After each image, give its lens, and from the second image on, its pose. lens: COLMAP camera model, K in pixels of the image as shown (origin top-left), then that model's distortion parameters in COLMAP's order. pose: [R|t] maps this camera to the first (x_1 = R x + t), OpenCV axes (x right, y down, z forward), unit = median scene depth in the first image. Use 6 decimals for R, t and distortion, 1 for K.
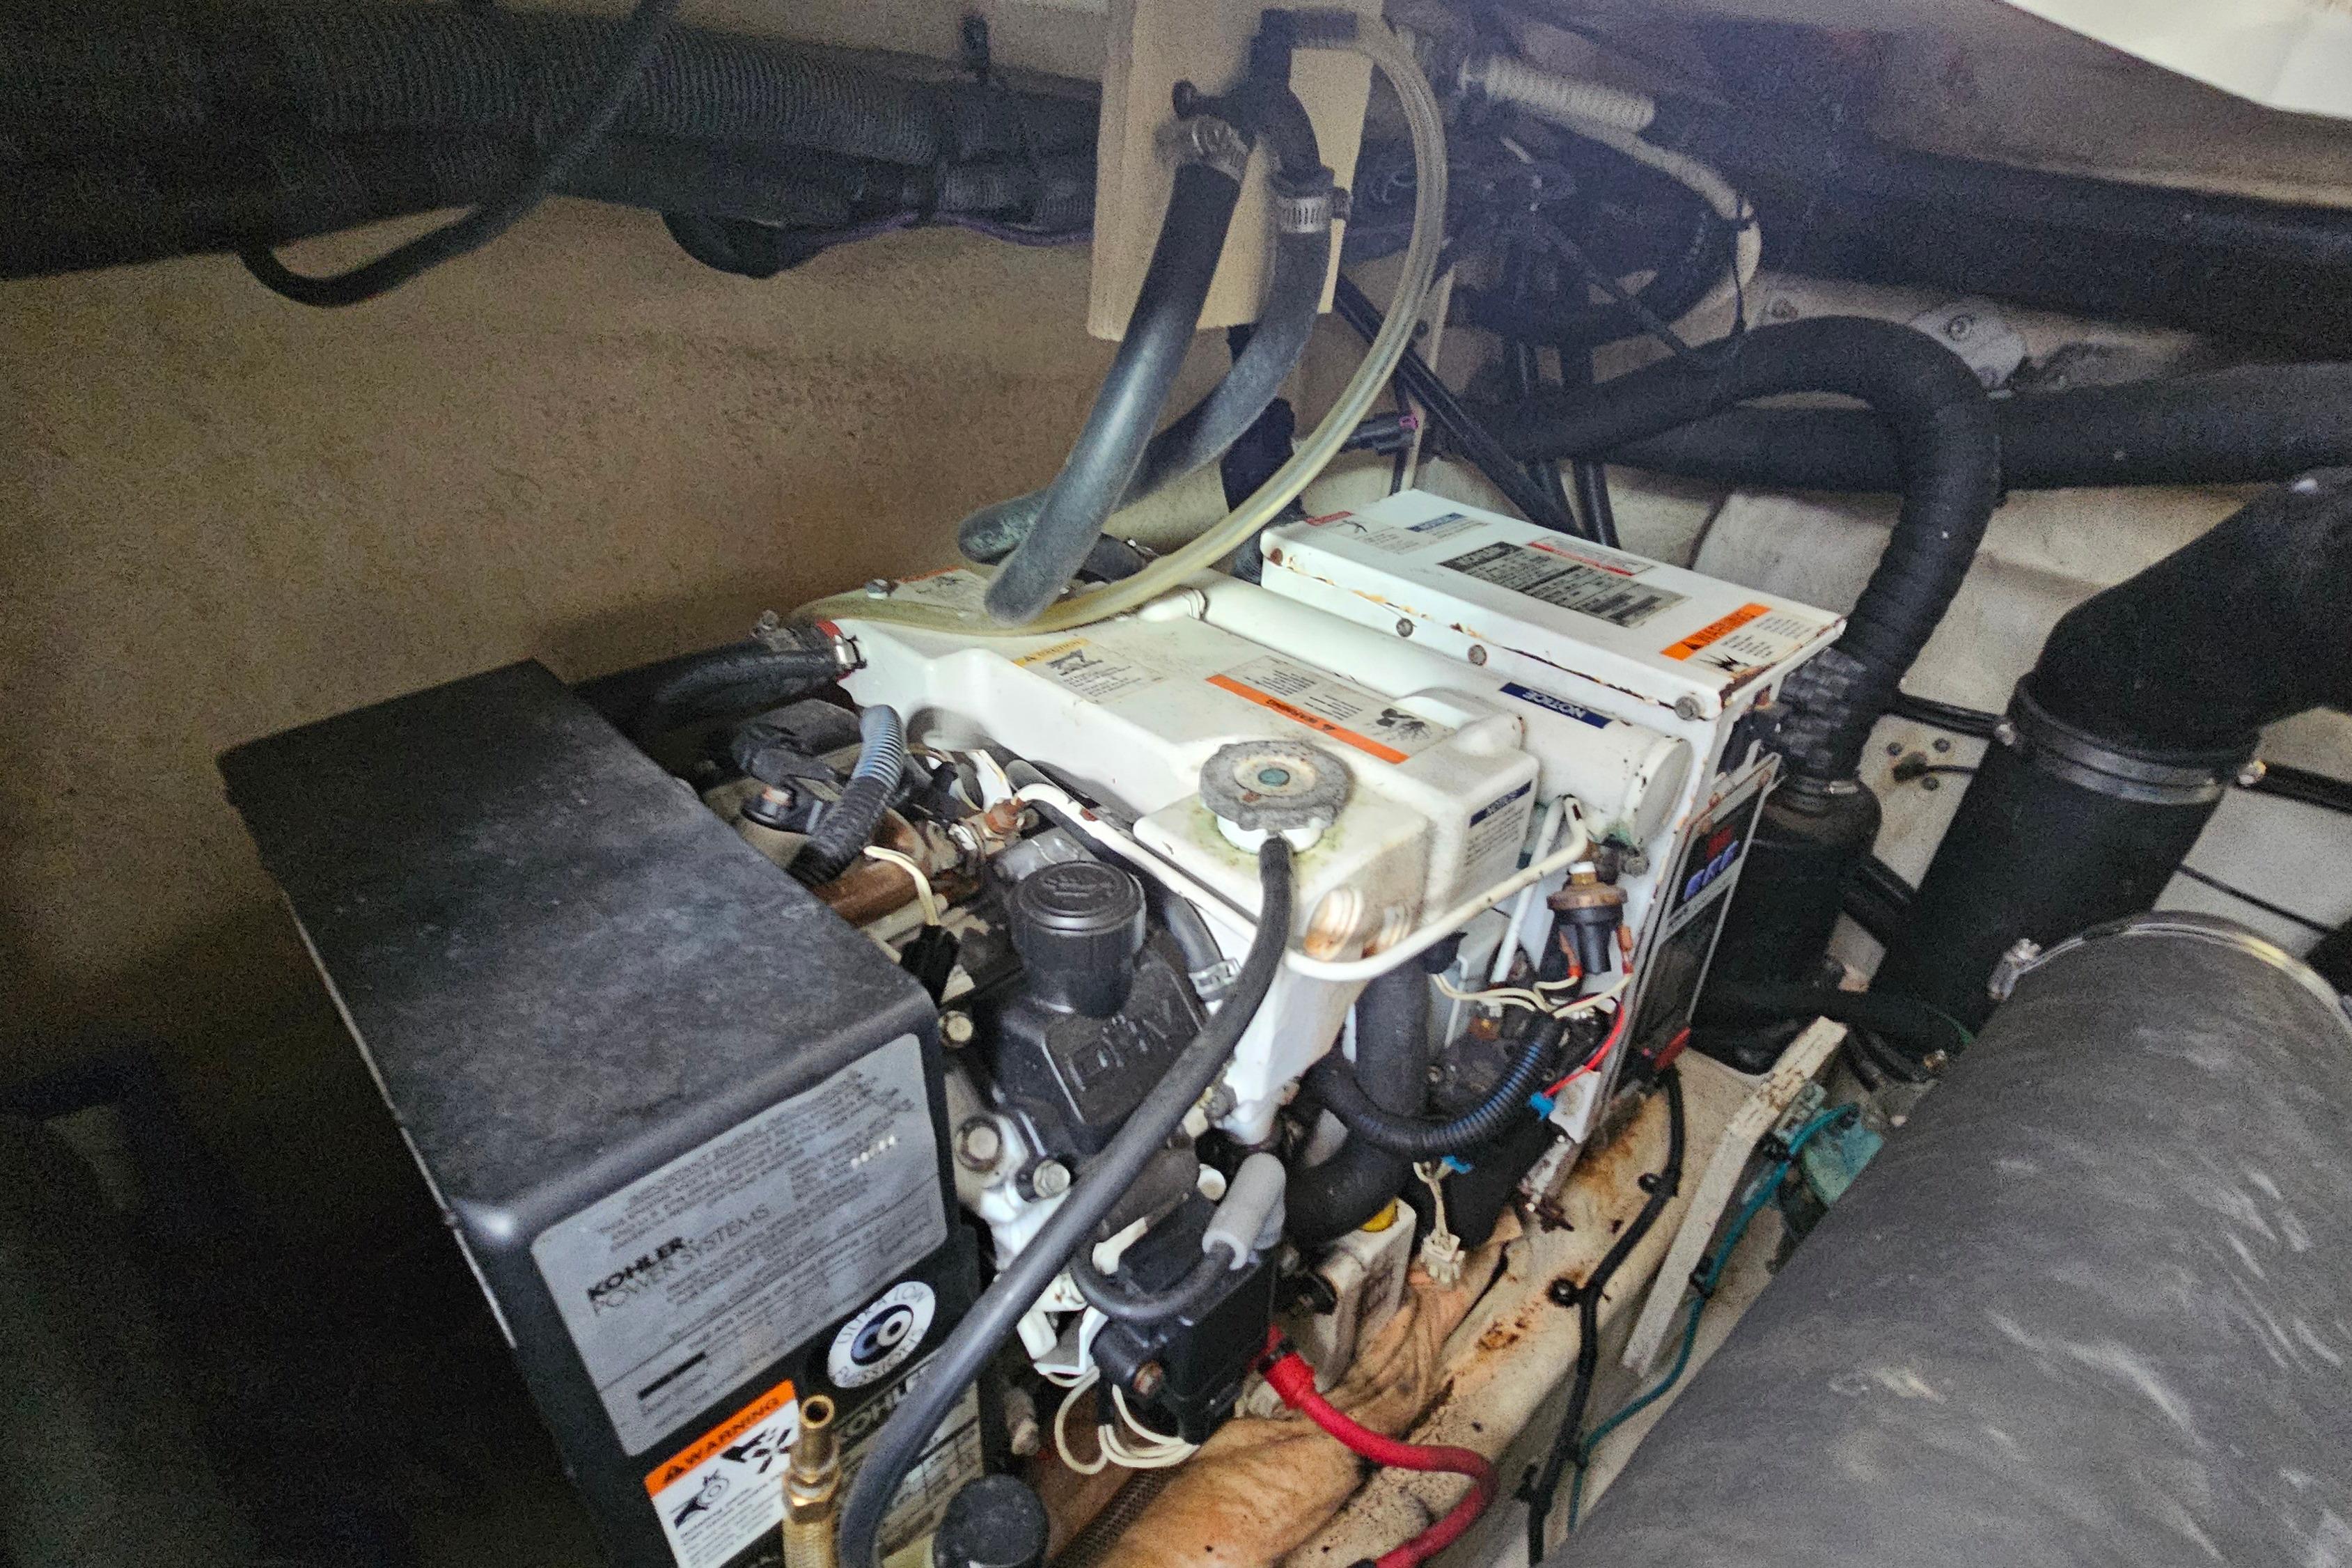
lens RADIAL K [[1150.1, 0, 1176.0], [0, 1150.1, 784.0], [0, 0, 1]] dist [-0.002195, -0.000619]
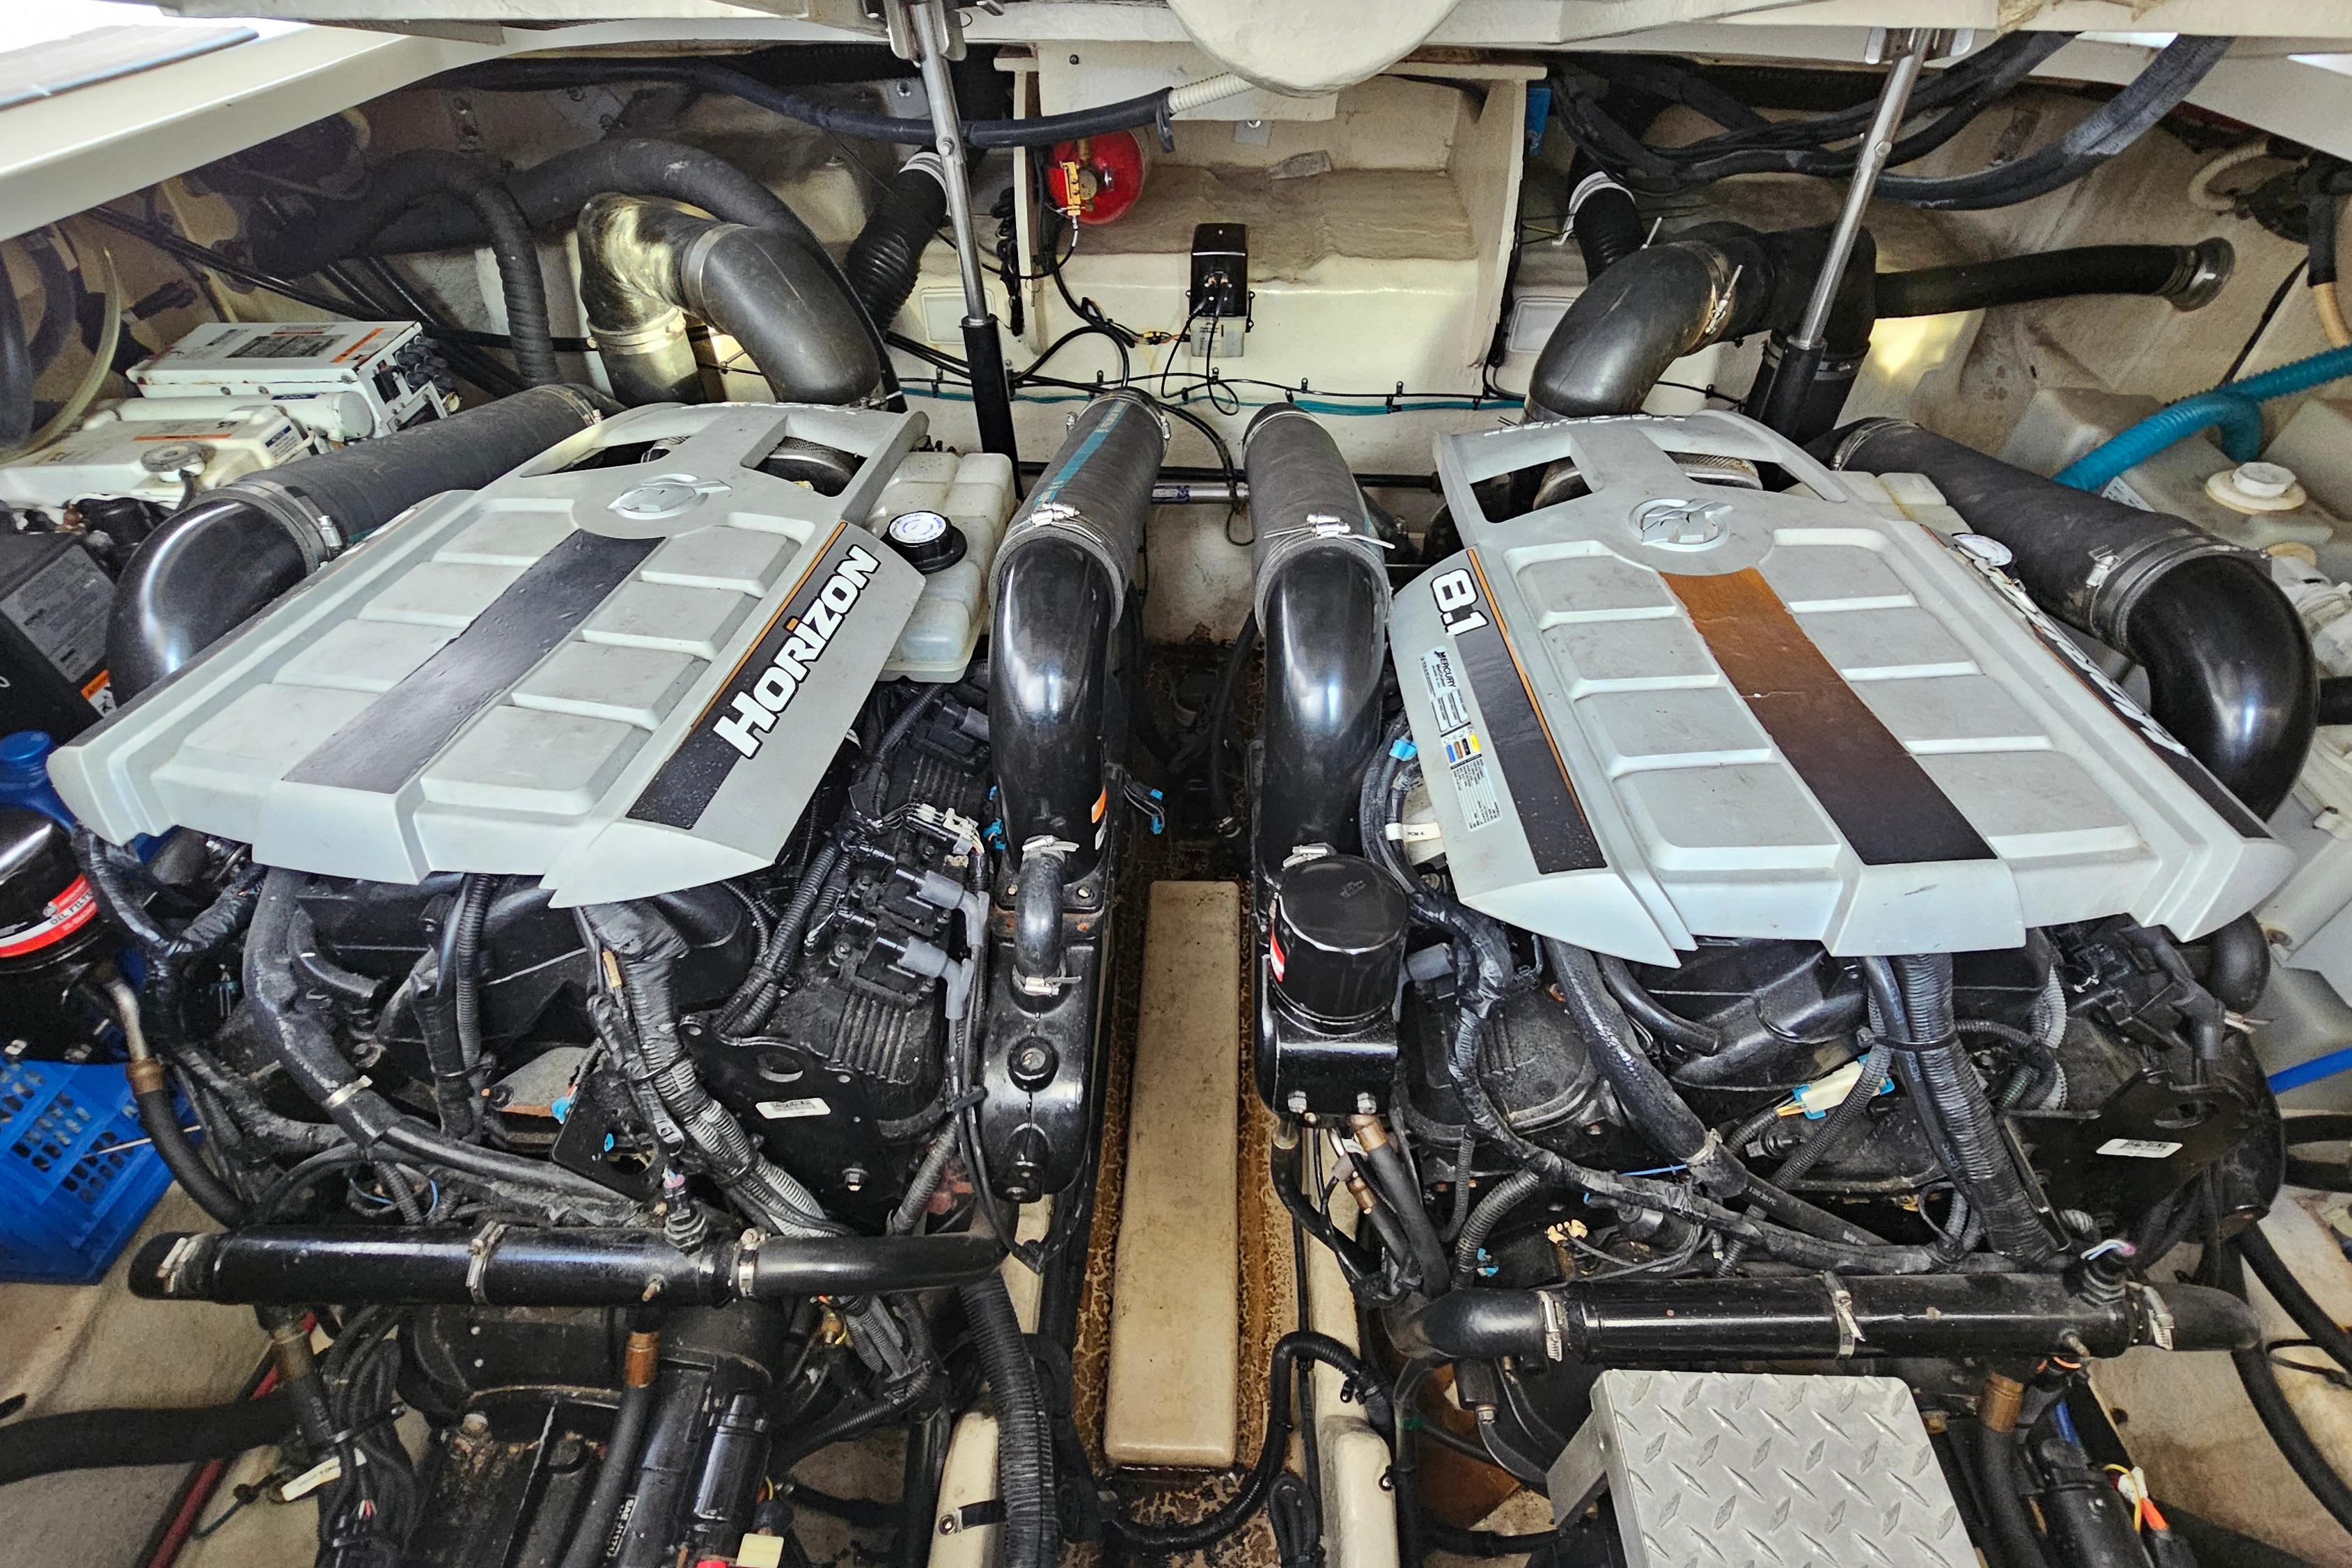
lens RADIAL K [[1150.1, 0, 1176.0], [0, 1150.1, 784.0], [0, 0, 1]] dist [-0.002195, -0.000619]
pose [[0.708970, -0.522357, 0.473820, 0.059863], [0.400328, 0.851204, 0.339394, 0.564709], [-0.580602, -0.050937, 0.812592, -2.184937]]
